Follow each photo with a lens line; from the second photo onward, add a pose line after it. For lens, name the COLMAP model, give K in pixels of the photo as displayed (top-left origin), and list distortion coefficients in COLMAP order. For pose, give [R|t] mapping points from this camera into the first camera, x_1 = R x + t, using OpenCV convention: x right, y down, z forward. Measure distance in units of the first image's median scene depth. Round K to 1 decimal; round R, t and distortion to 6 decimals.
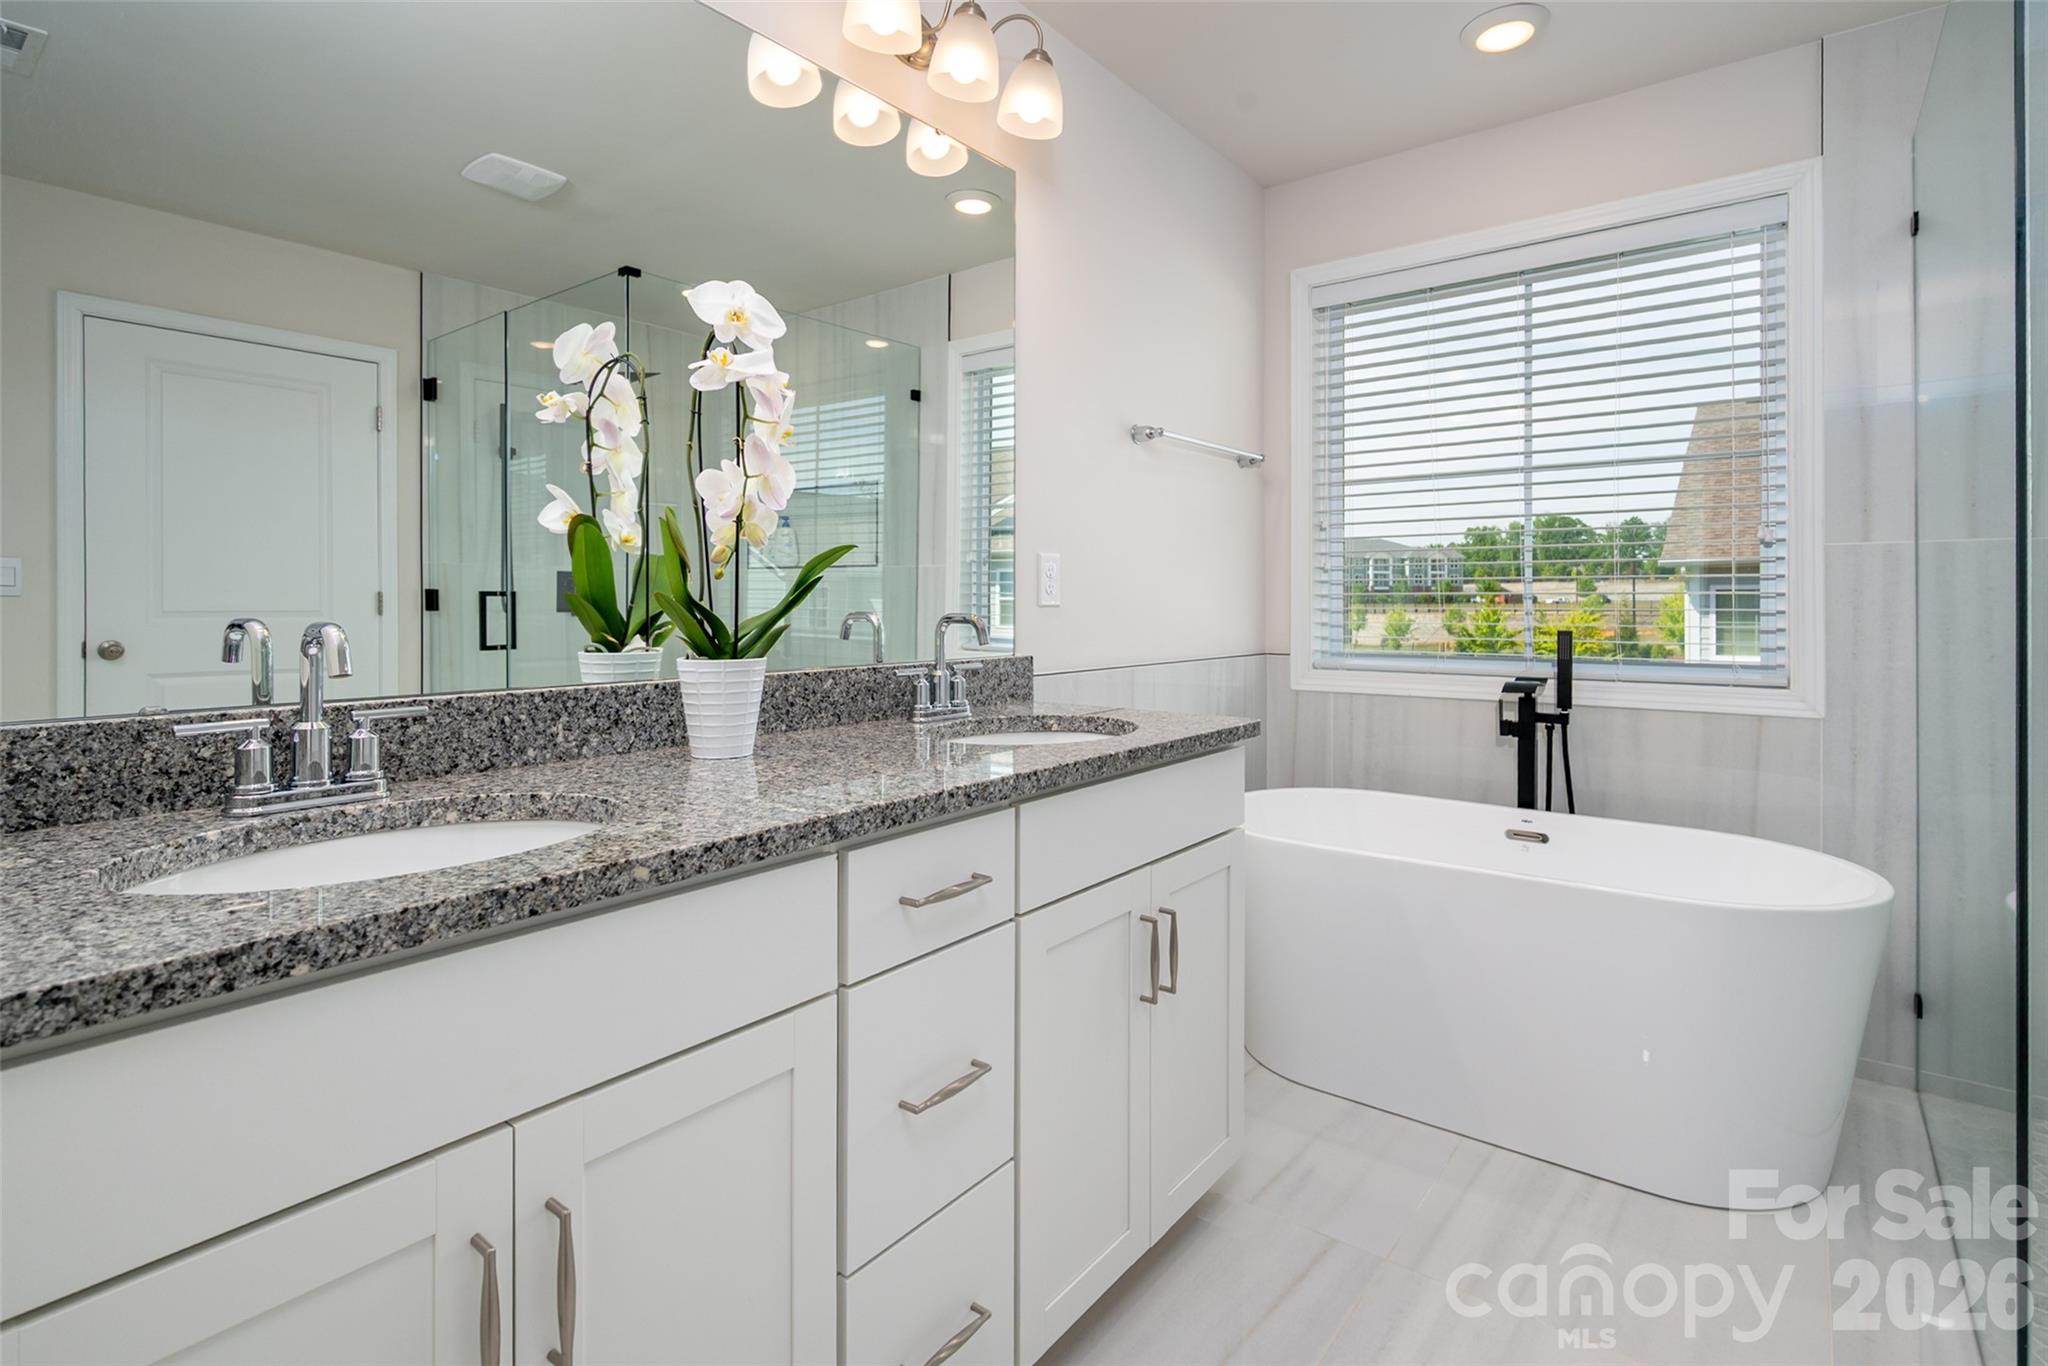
lens RADIAL K [[996.9, 0, 1054.3], [0, 996.9, 608.7], [0, 0, 1]] dist [0.002703, 0.000102]
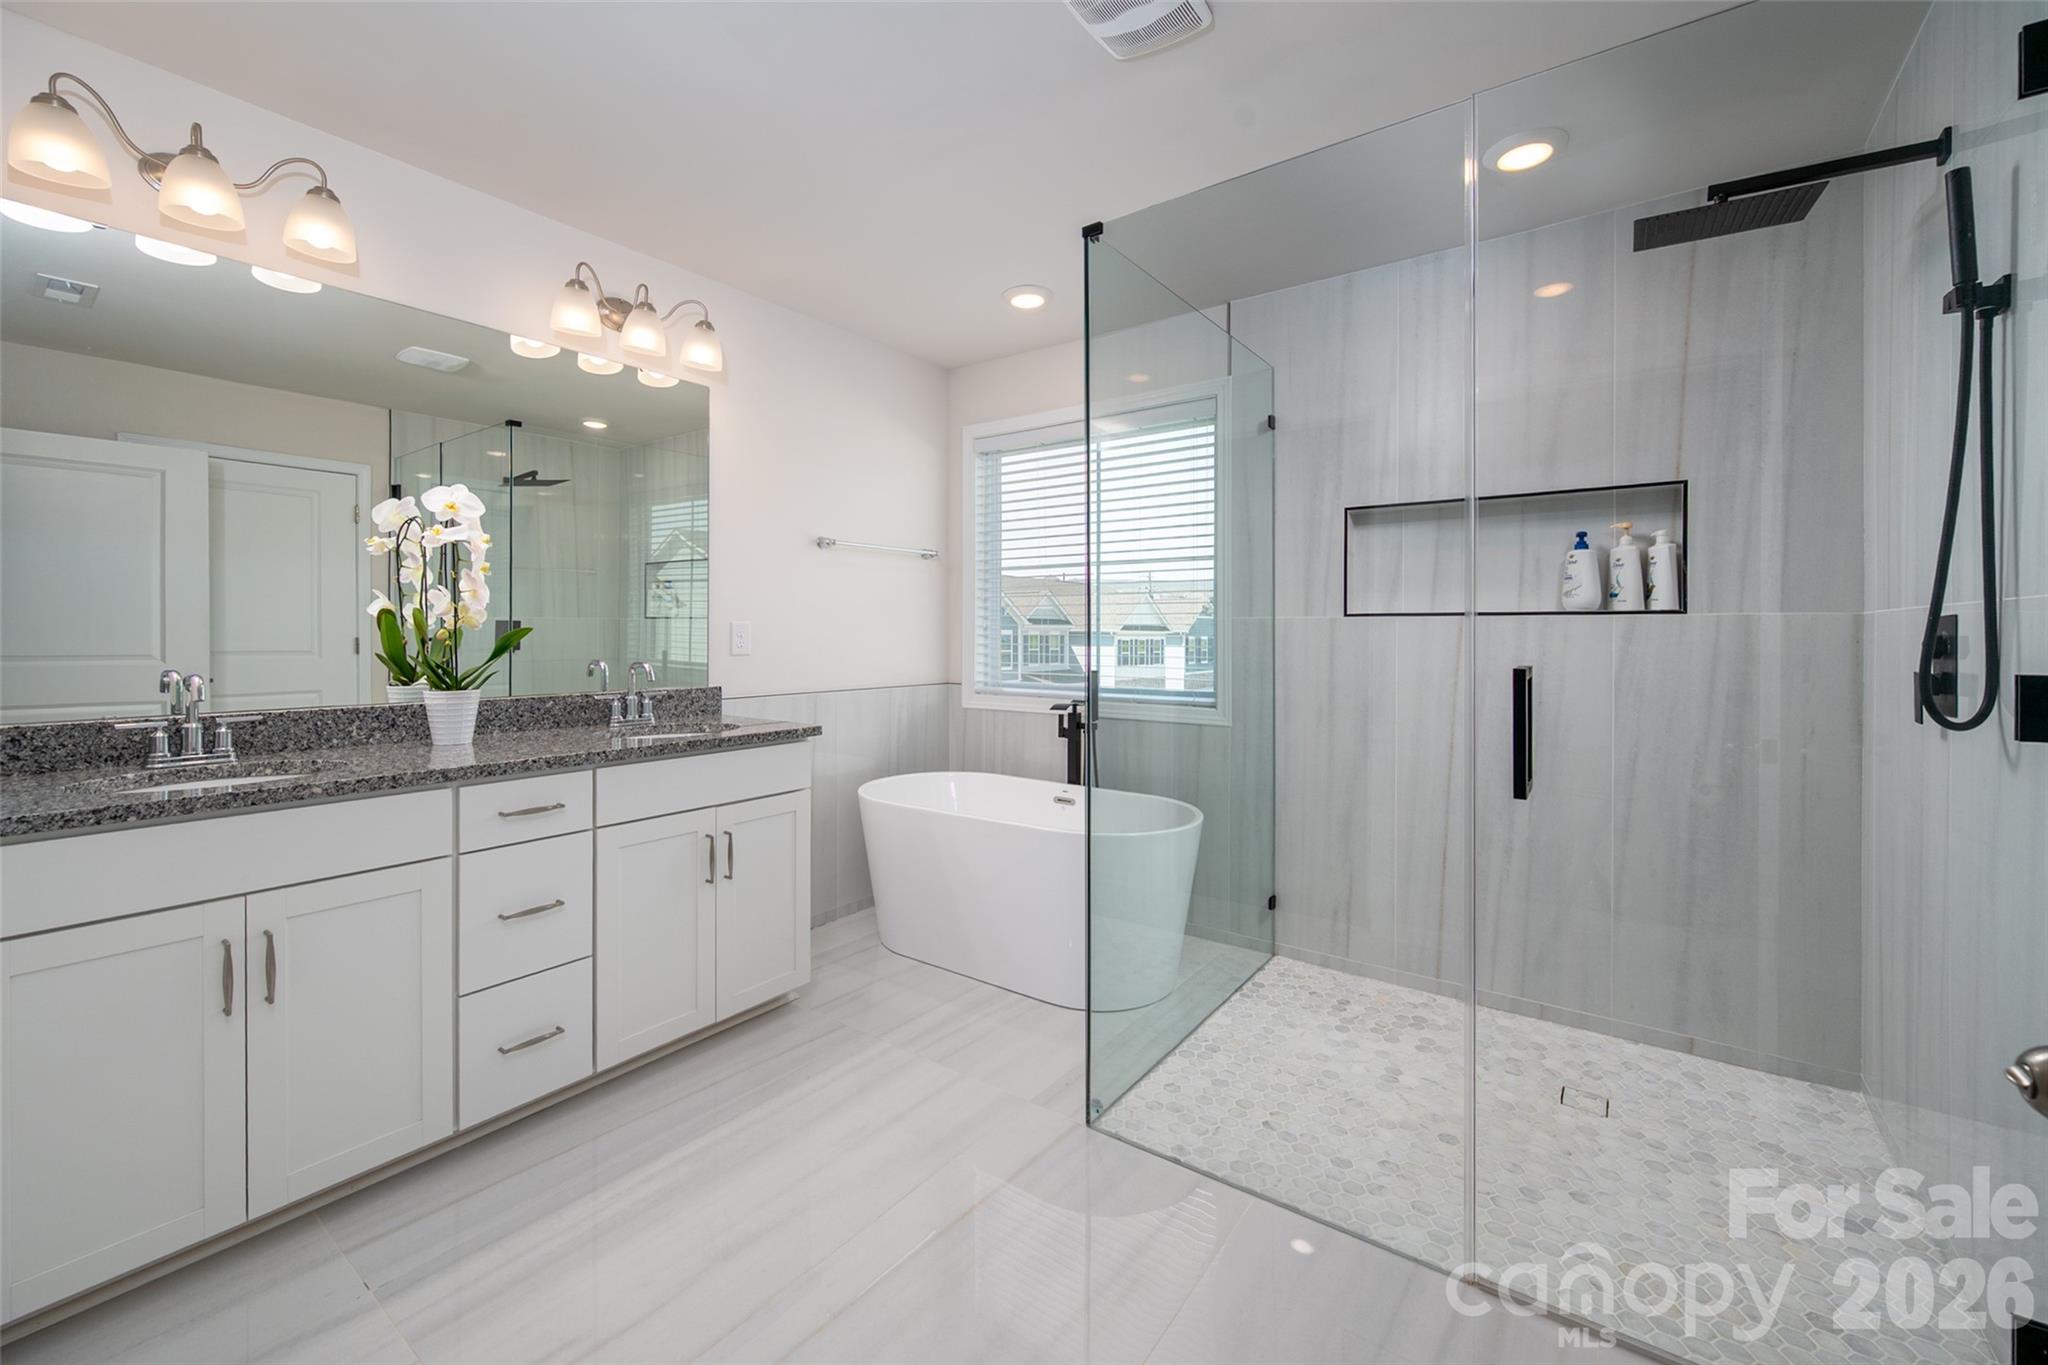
lens RADIAL K [[827.5, 0, 1032.2], [0, 827.5, 641.0], [0, 0, 1]] dist [-0.000290, 0.000031]
pose [[0.999670, 0.004274, 0.025317, 0.487611], [-0.004326, 0.999989, 0.001996, -0.034011], [-0.025308, -0.002104, 0.999677, -0.381517]]
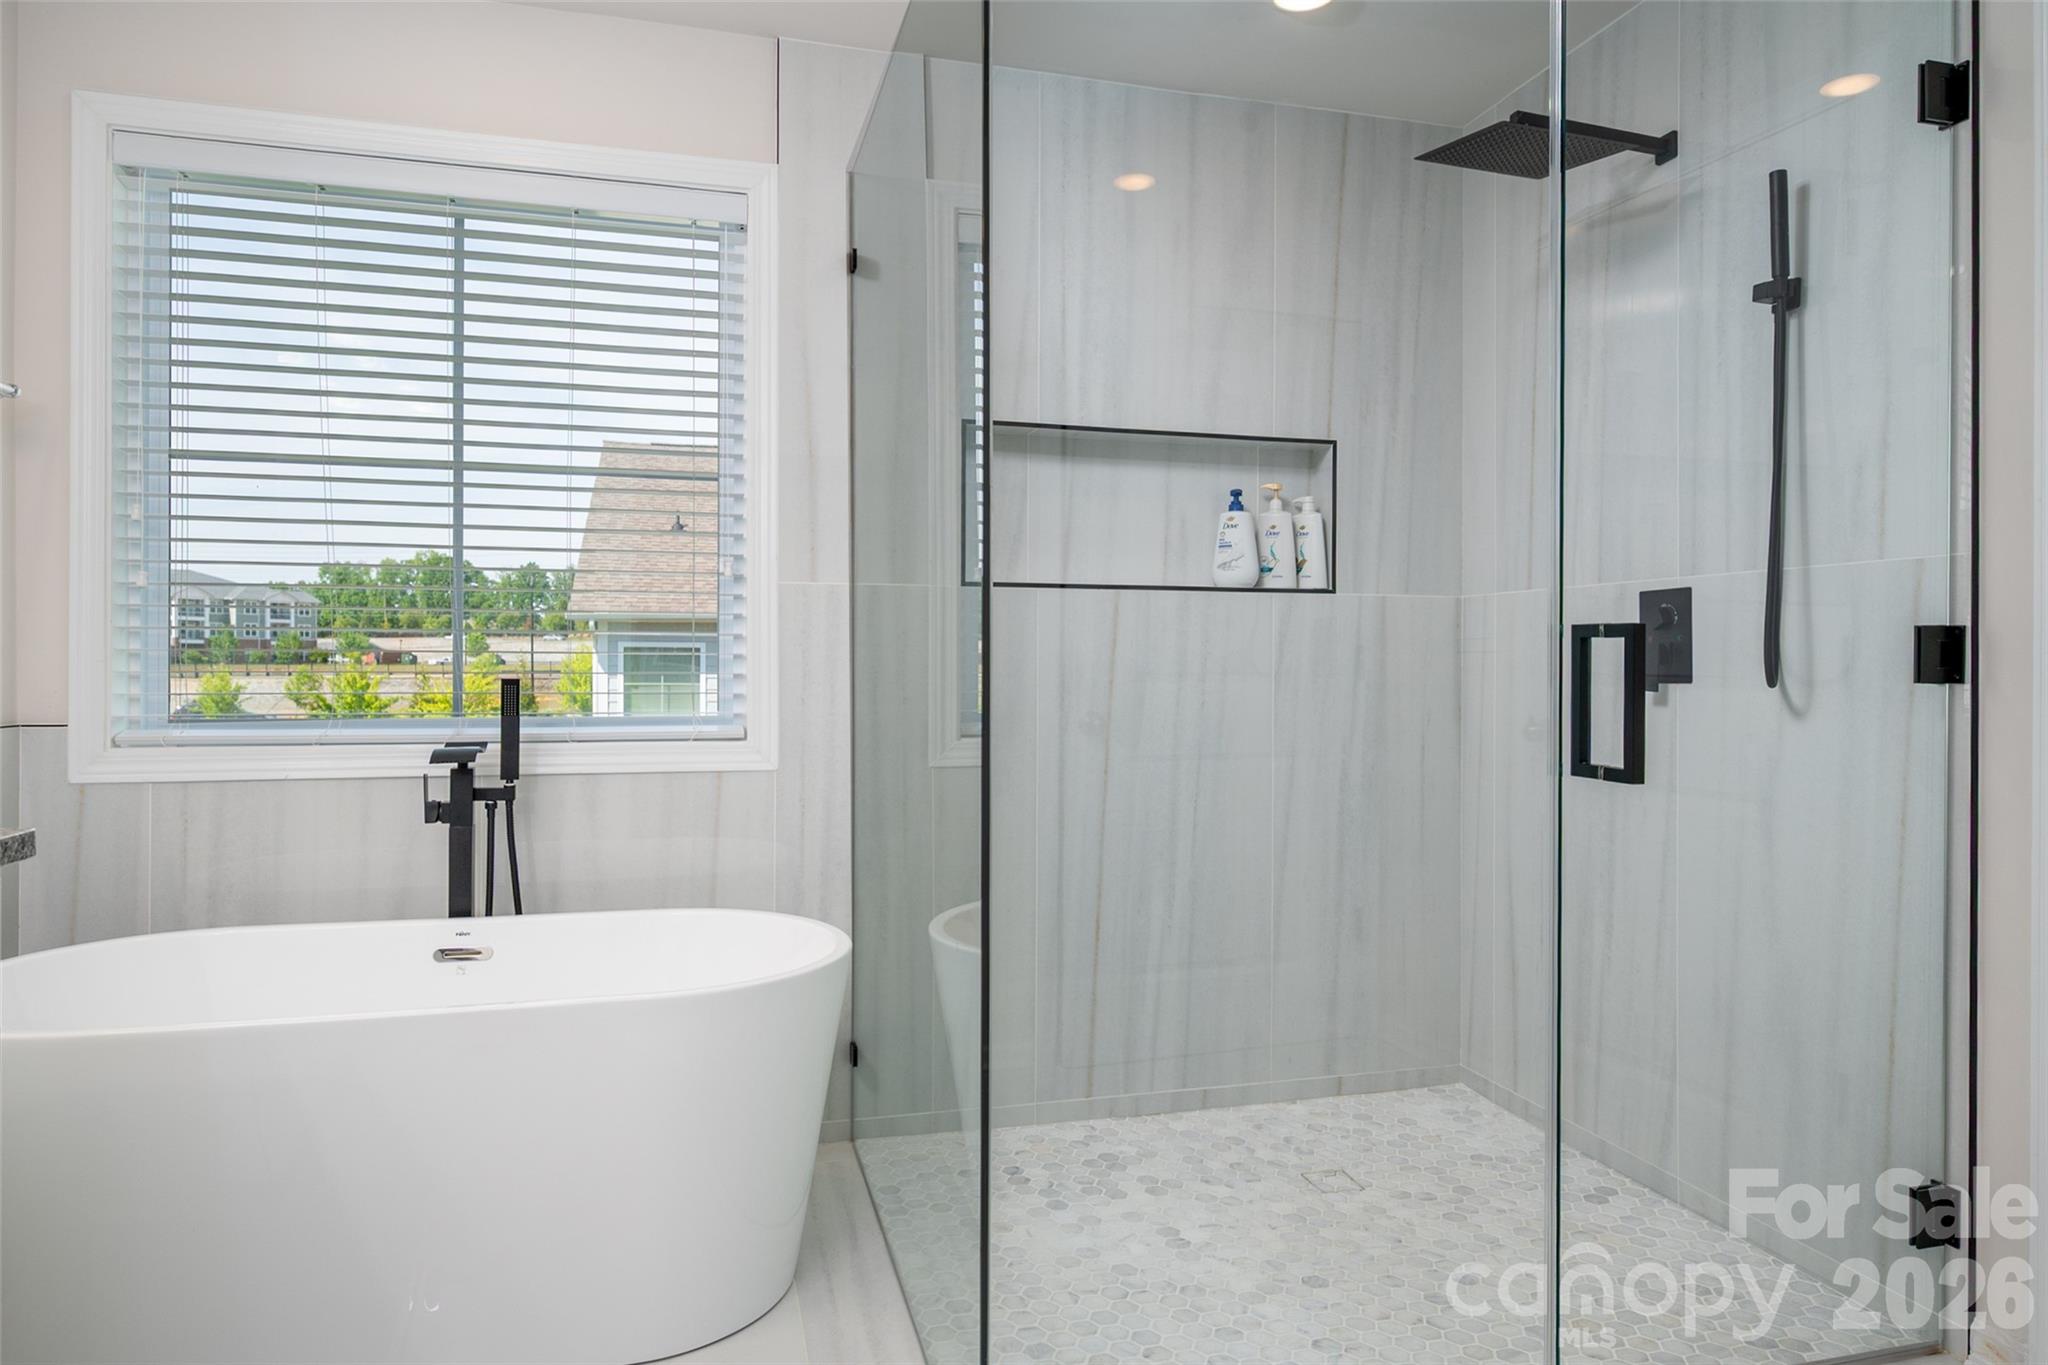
lens RADIAL K [[1248.3, 0, 1024.0], [0, 1248.3, 682.5], [0, 0, 1]] dist [-0.010867, -0.001037]
pose [[0.611149, -0.005070, 0.791499, -0.009191], [0.000816, 0.999983, 0.005776, 0.025369], [-0.791515, -0.002884, 0.611143, 0.125739]]
